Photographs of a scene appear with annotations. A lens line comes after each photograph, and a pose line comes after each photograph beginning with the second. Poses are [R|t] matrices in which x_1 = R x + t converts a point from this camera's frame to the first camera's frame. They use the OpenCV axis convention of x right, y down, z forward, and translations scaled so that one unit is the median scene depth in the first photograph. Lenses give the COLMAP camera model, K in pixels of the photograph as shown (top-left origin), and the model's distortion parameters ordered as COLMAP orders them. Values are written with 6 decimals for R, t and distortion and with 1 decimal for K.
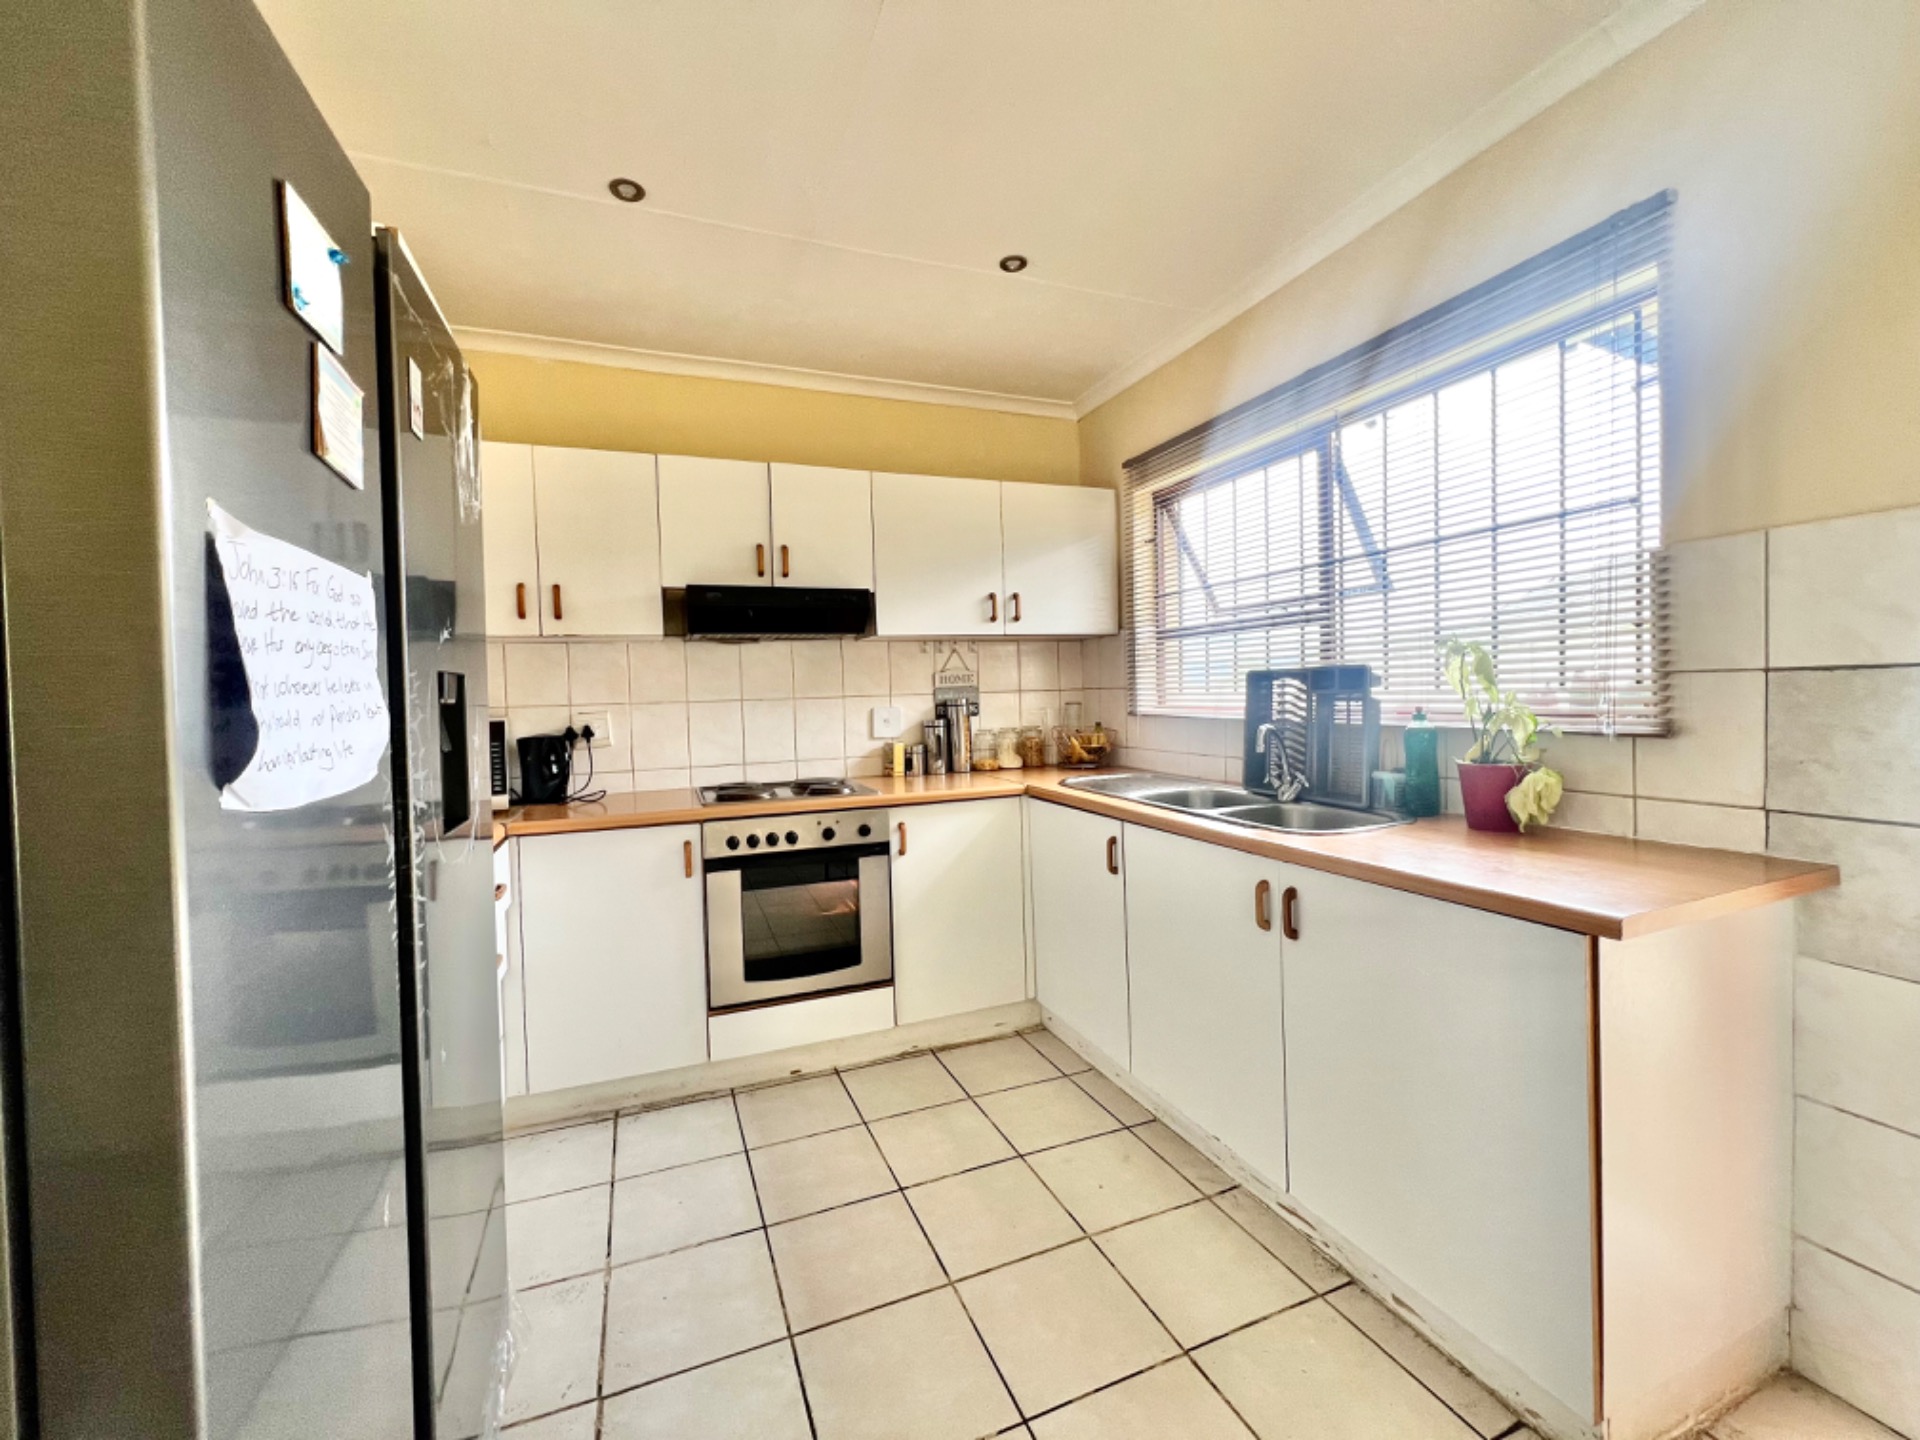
lens RADIAL K [[766.3, 0, 950.7], [0, 766.3, 714.6], [0, 0, 1]] dist [-0.005554, 0.001192]
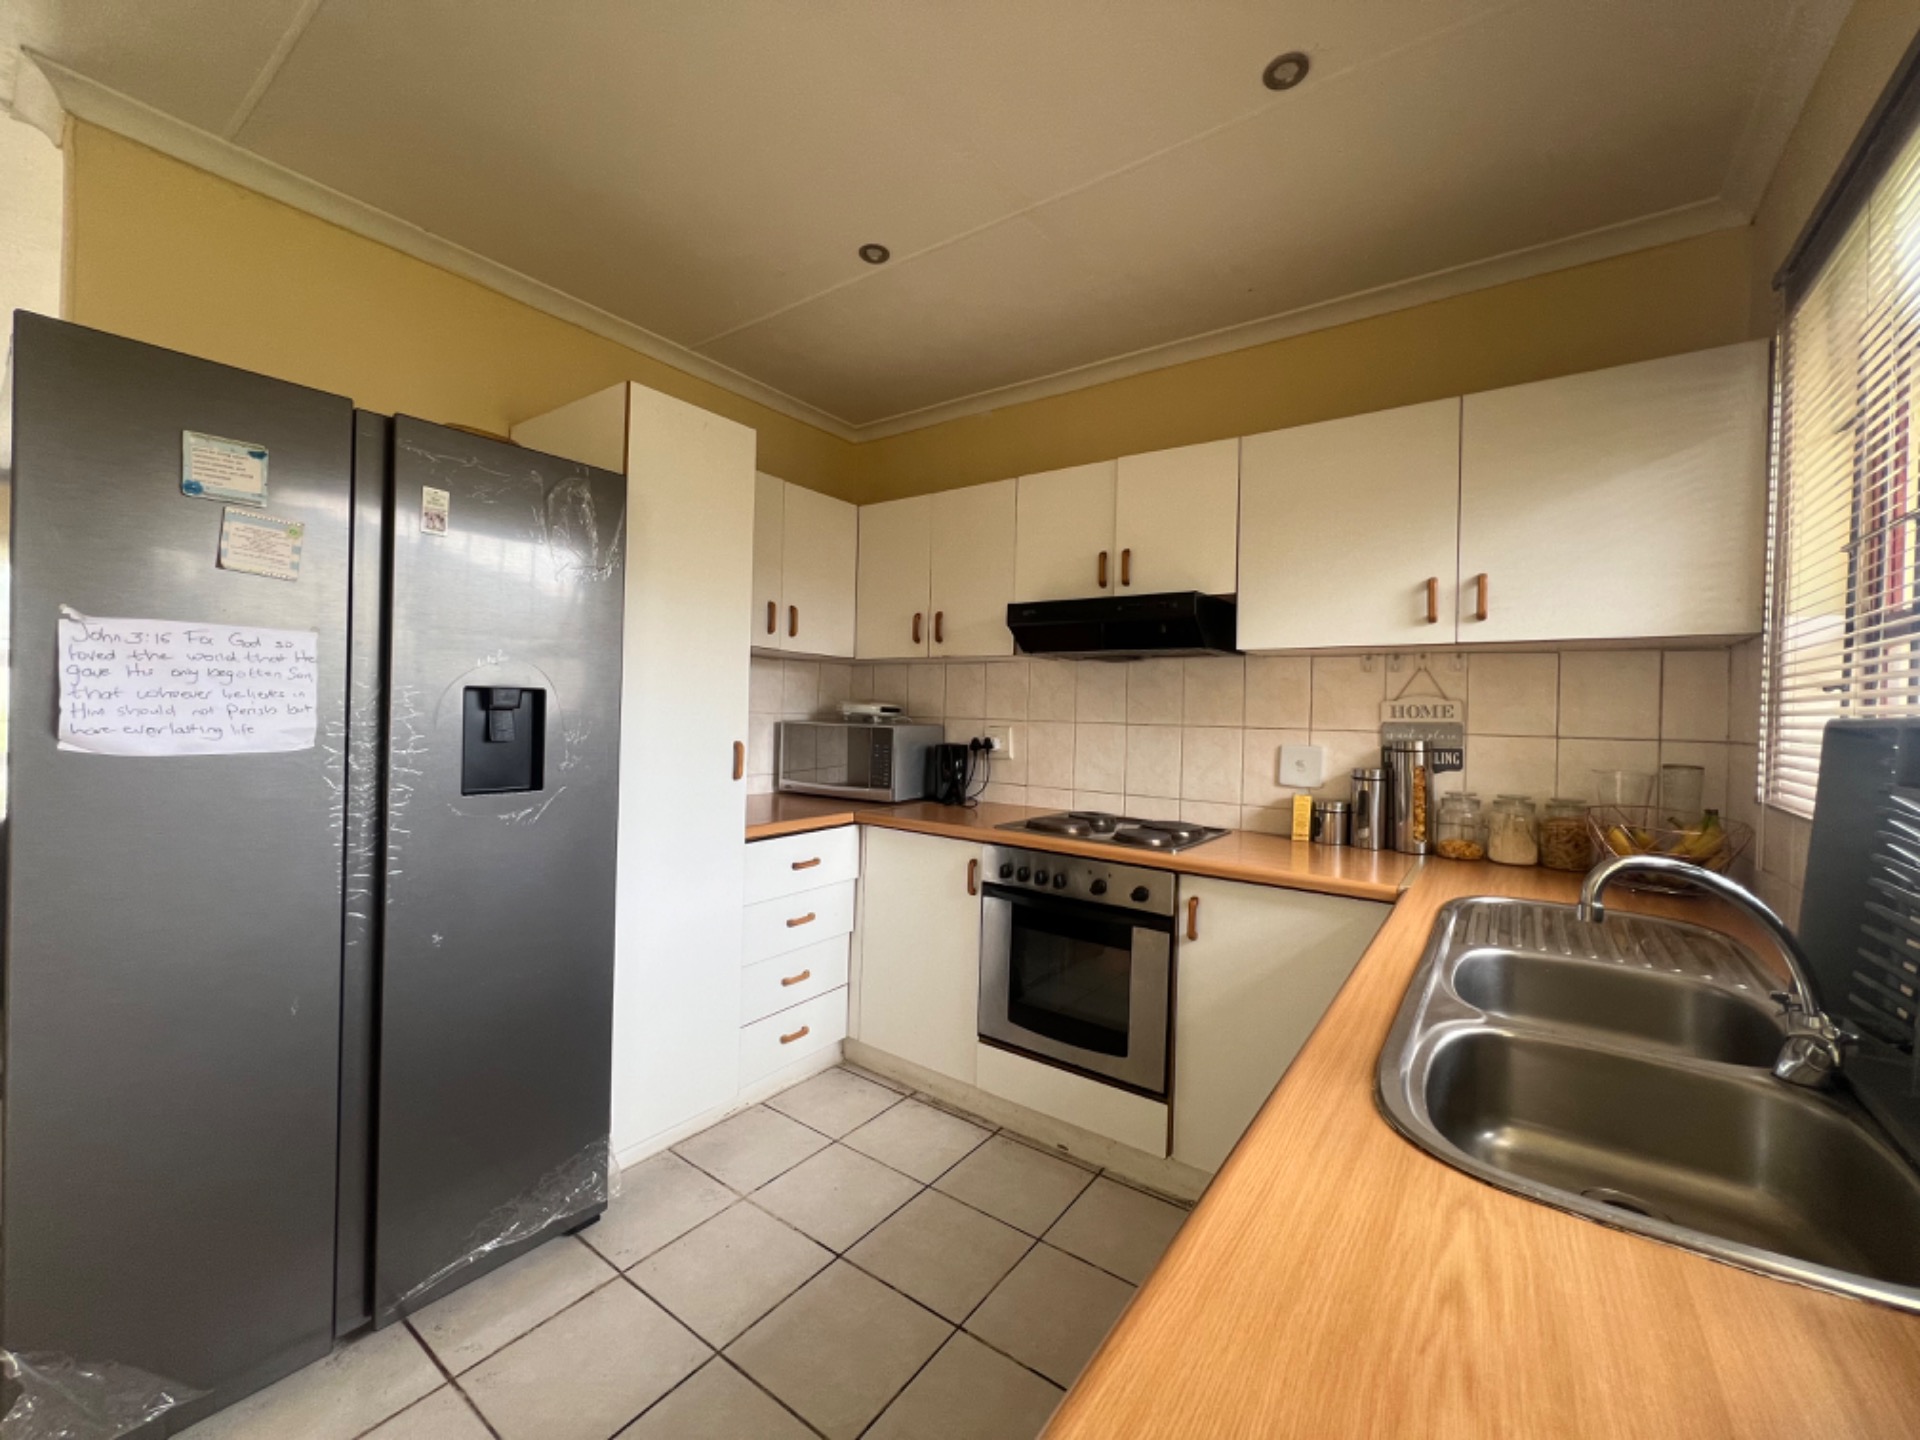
lens RADIAL K [[766.3, 0, 962.3], [0, 766.3, 715.5], [0, 0, 1]] dist [-0.005554, 0.001192]
pose [[0.545280, 0.049653, -0.836782, 0.400687], [-0.064795, 0.997754, 0.016982, -0.033169], [0.835746, 0.044960, 0.547273, 0.356821]]
